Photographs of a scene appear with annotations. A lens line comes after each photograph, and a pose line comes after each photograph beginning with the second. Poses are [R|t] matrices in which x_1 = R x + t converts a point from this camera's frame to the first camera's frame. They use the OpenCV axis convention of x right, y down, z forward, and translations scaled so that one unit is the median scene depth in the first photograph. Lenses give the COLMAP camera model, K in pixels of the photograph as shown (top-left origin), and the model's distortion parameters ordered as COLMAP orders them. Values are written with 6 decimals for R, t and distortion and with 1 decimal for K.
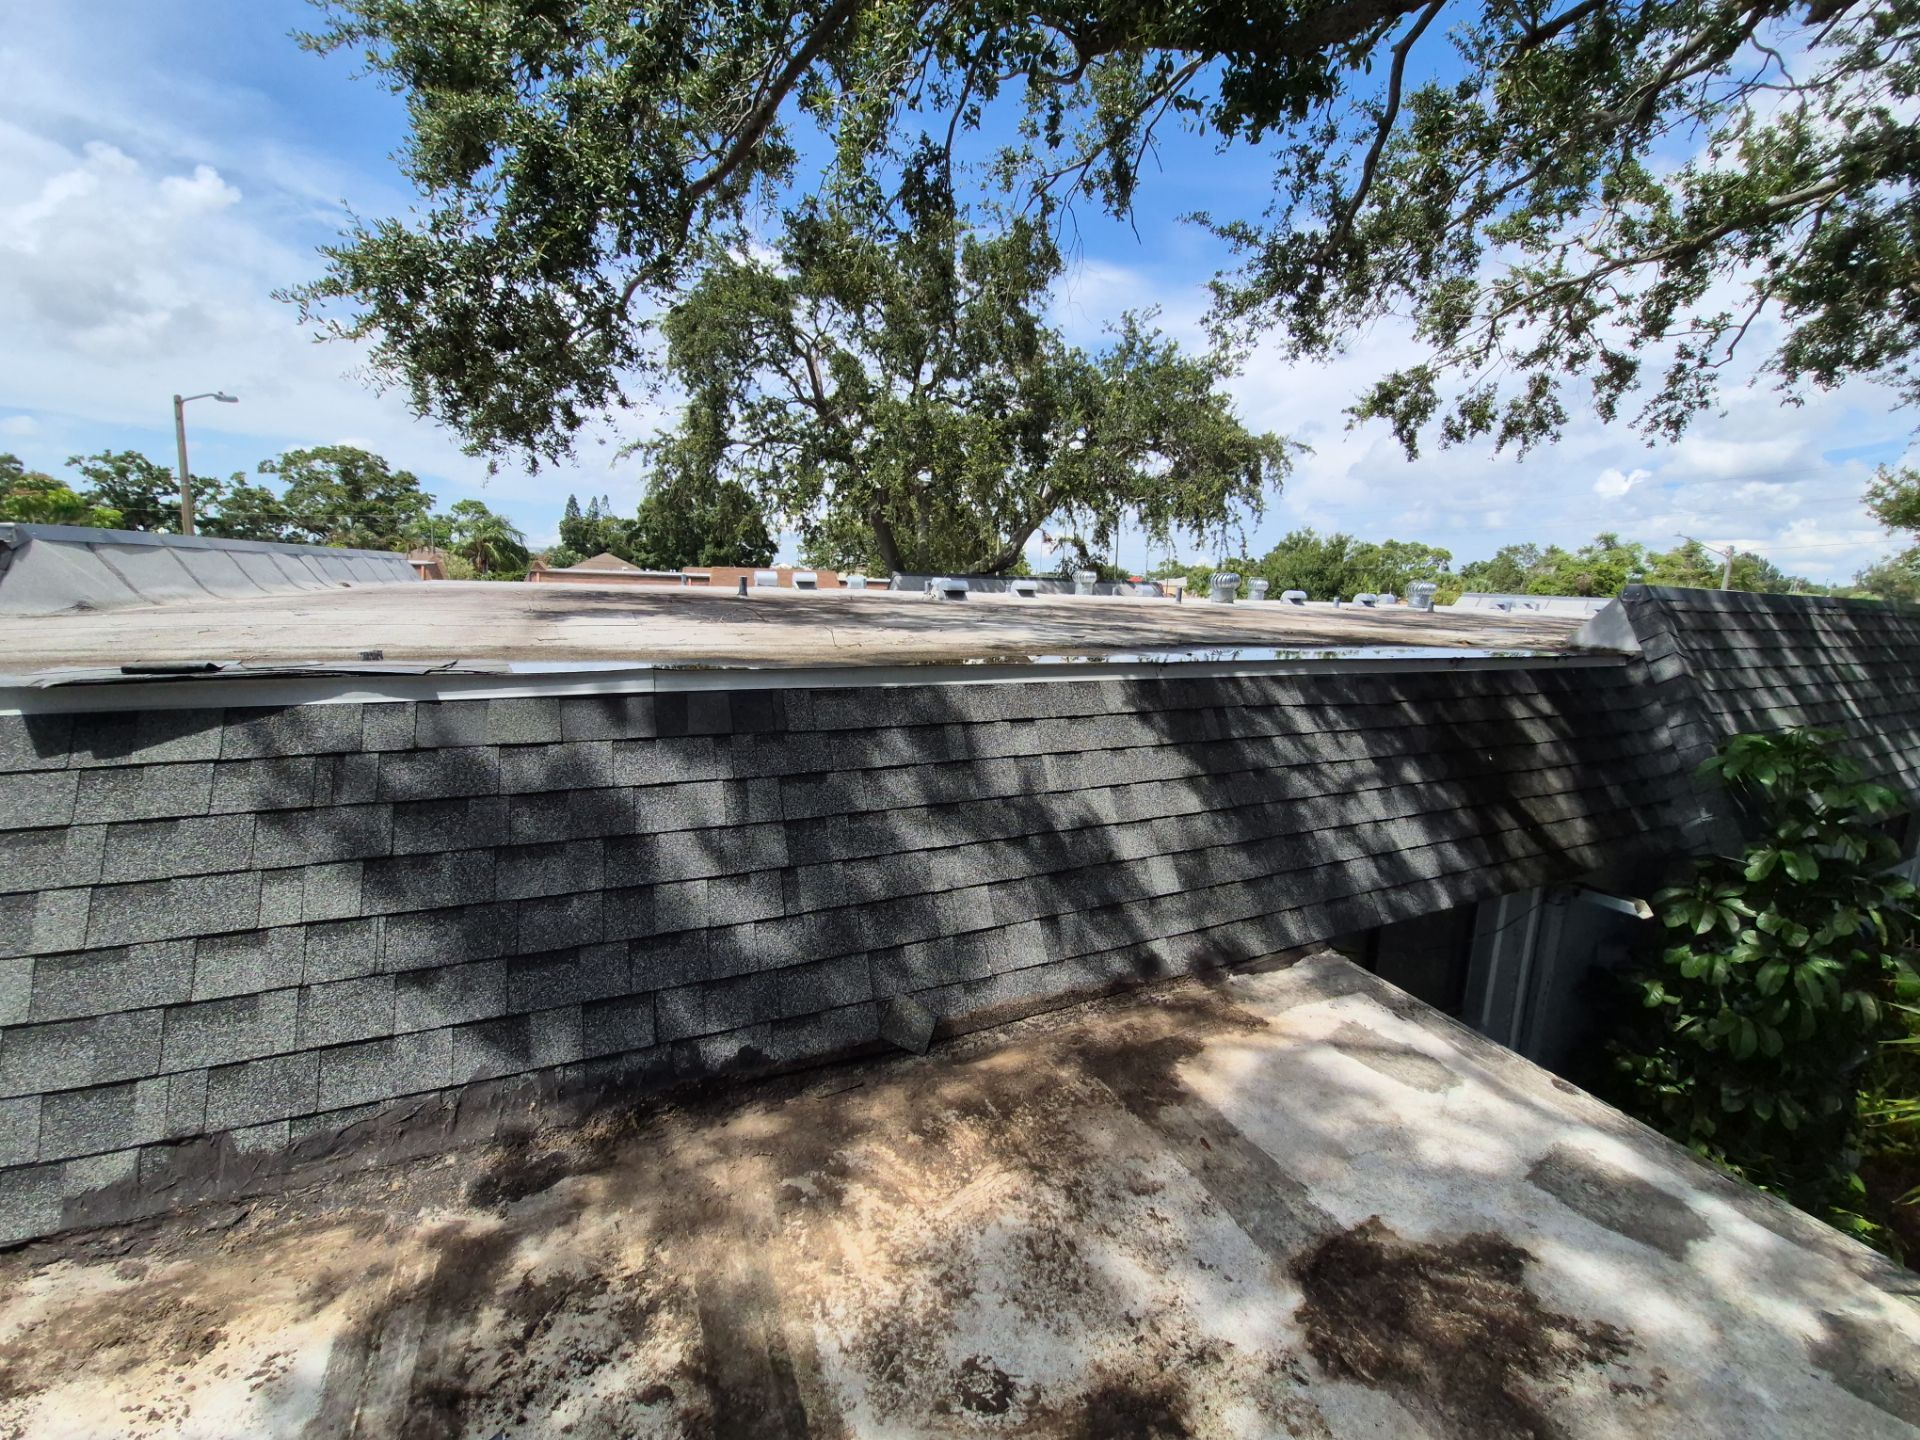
lens RADIAL K [[767.7, 0, 999.1], [0, 767.7, 705.2], [0, 0, 1]] dist [-0.003972, -0.007734]
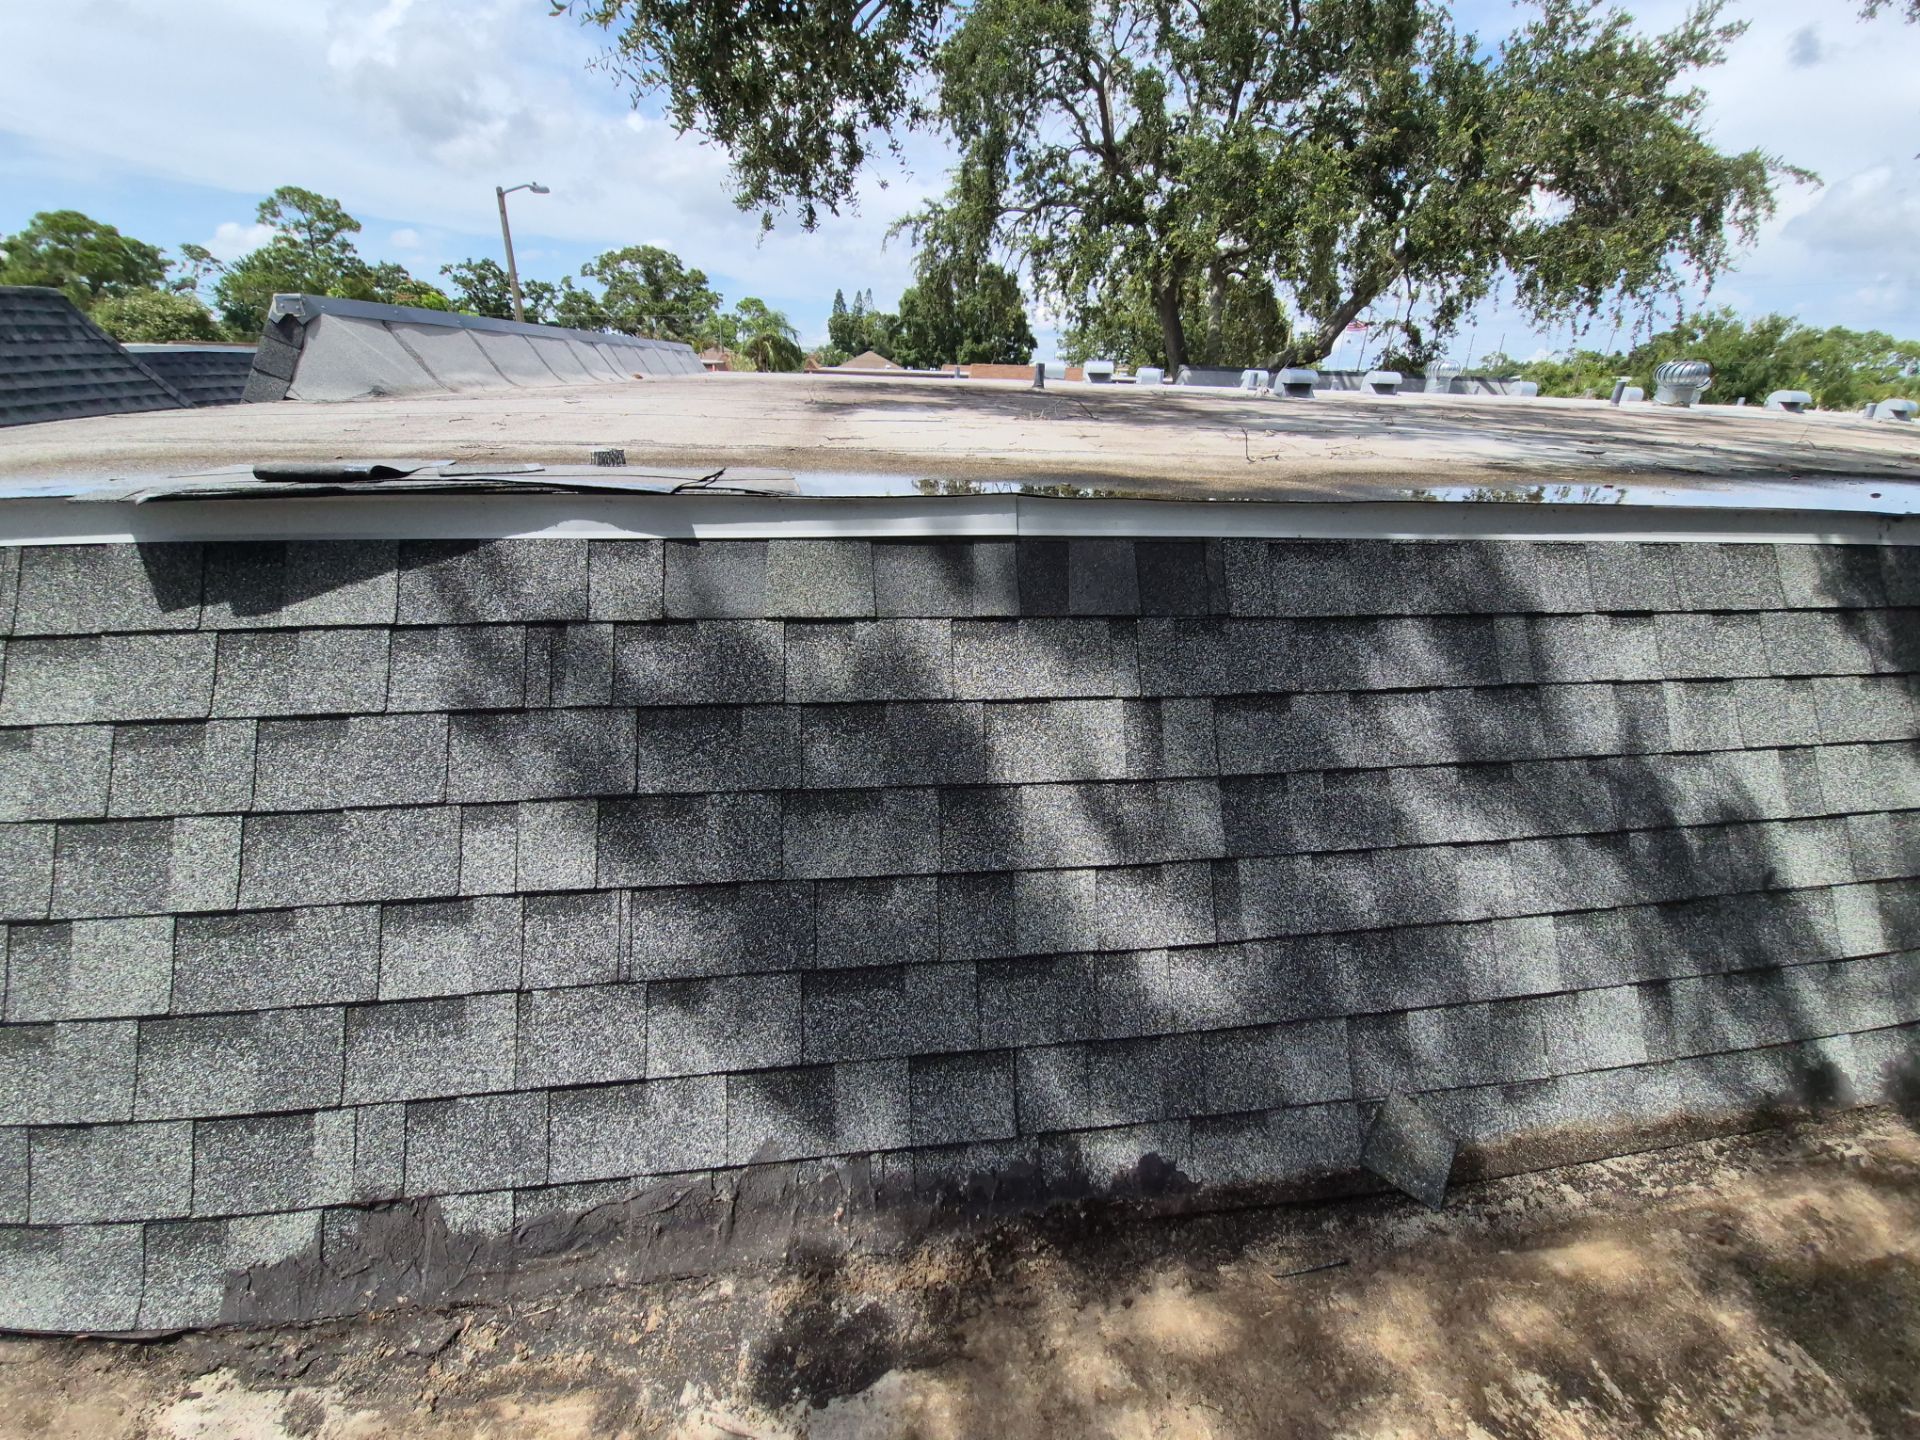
lens RADIAL K [[772.5, 0, 998.0], [0, 772.5, 699.9], [0, 0, 1]] dist [0.002574, -0.011666]
pose [[0.951008, 0.115734, -0.286686, -0.282035], [-0.047207, 0.970776, 0.235301, -0.034021], [0.305540, -0.210239, 0.928679, 0.429126]]
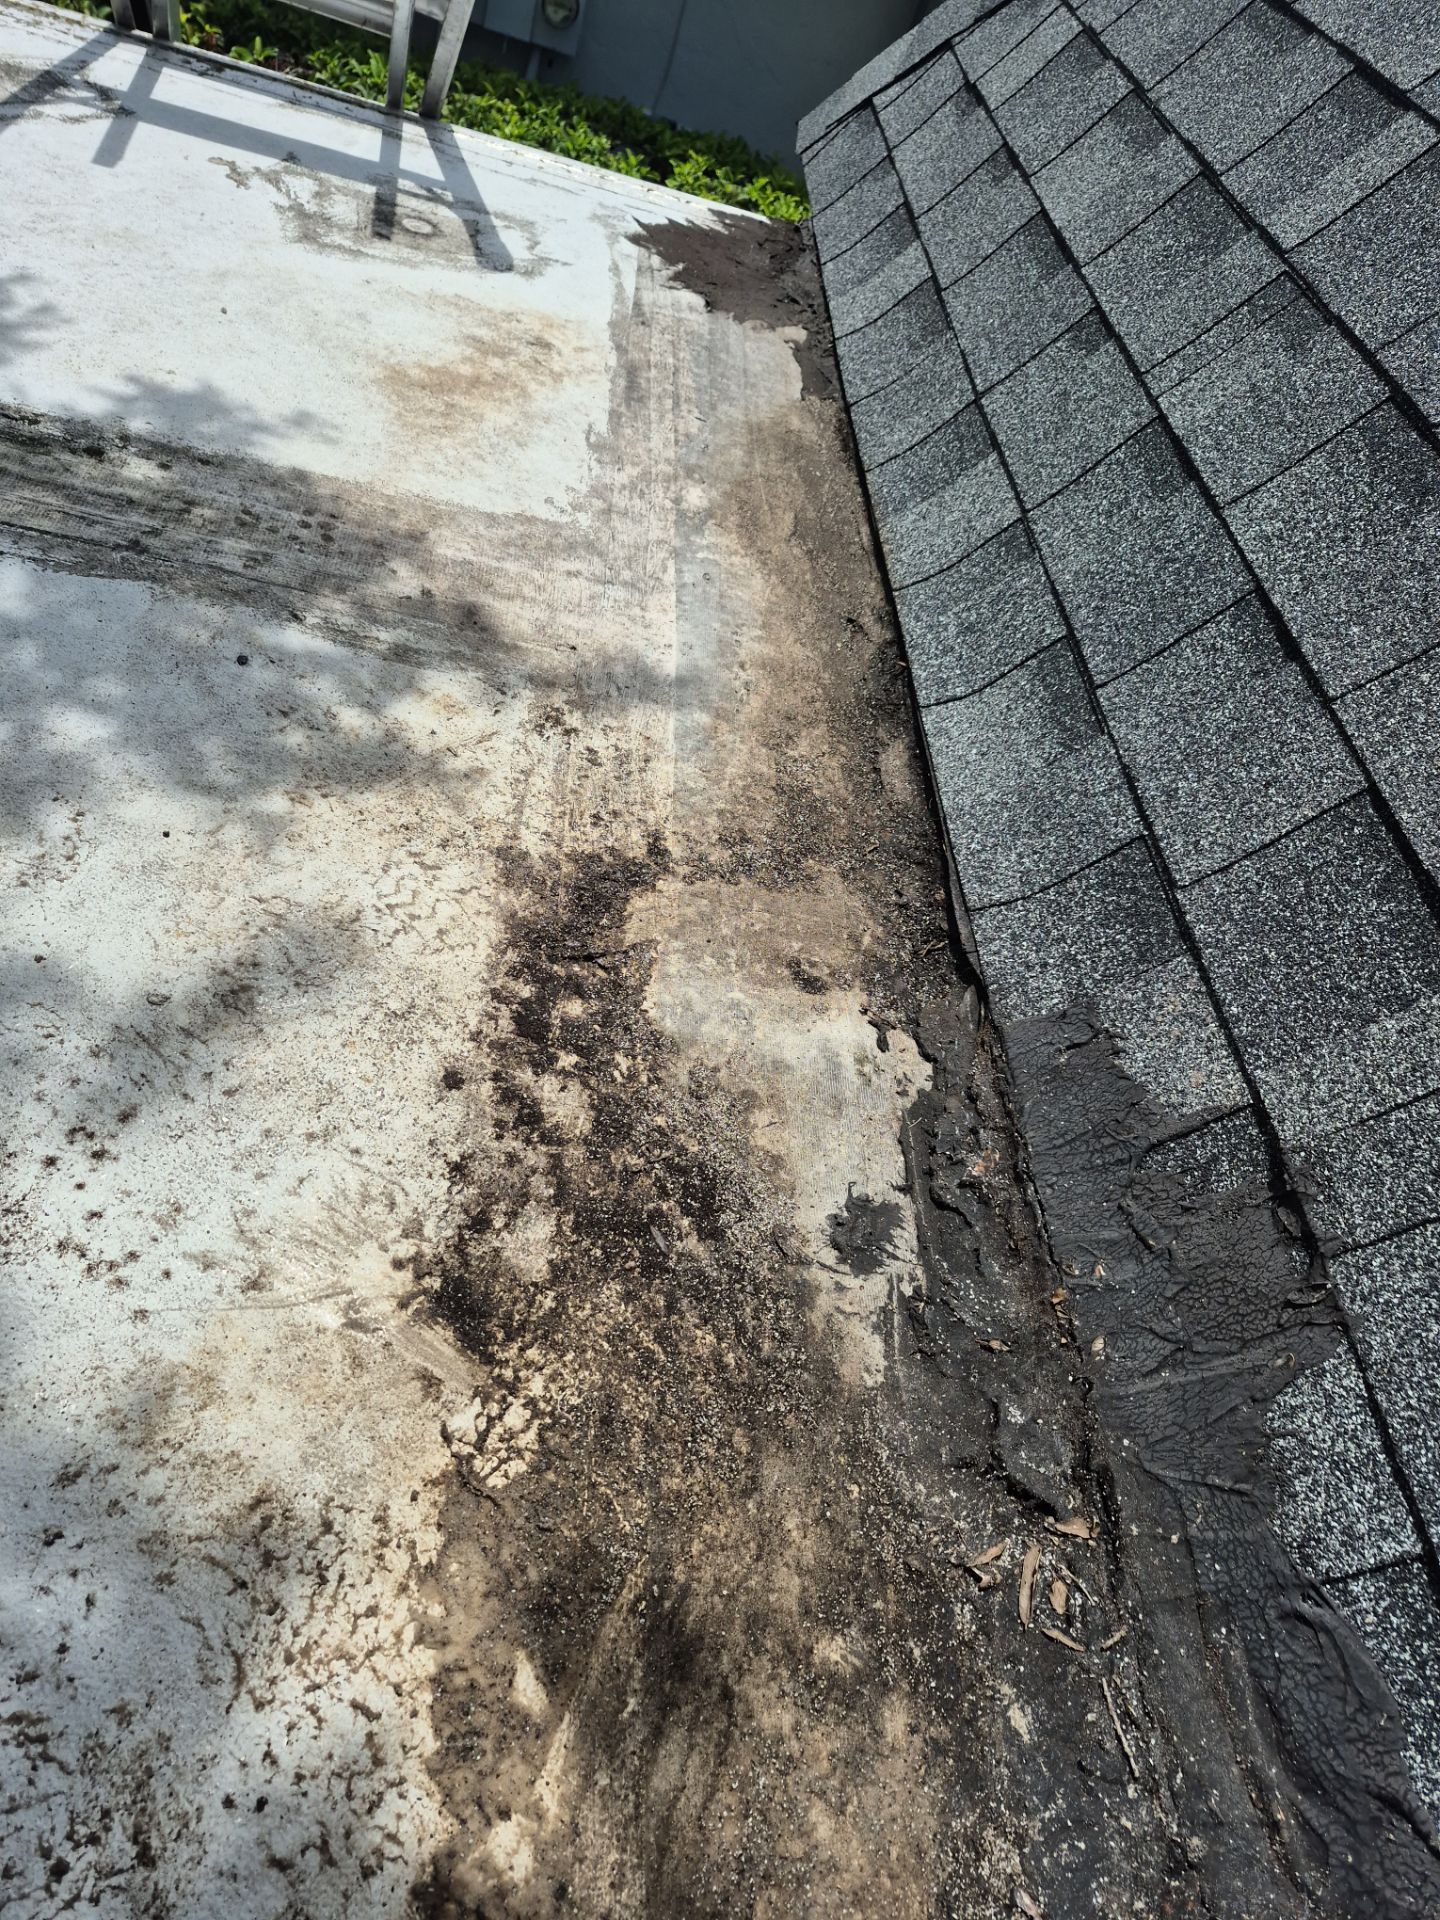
lens RADIAL K [[1293.5, 0, 724.6], [0, 1293.5, 989.6], [0, 0, 1]] dist [0.088180, -0.102125]
pose [[-0.384470, 0.562960, -0.731614, -0.495207], [-0.447504, 0.579523, 0.681097, 0.215282], [0.807418, 0.589261, 0.029118, 0.535775]]
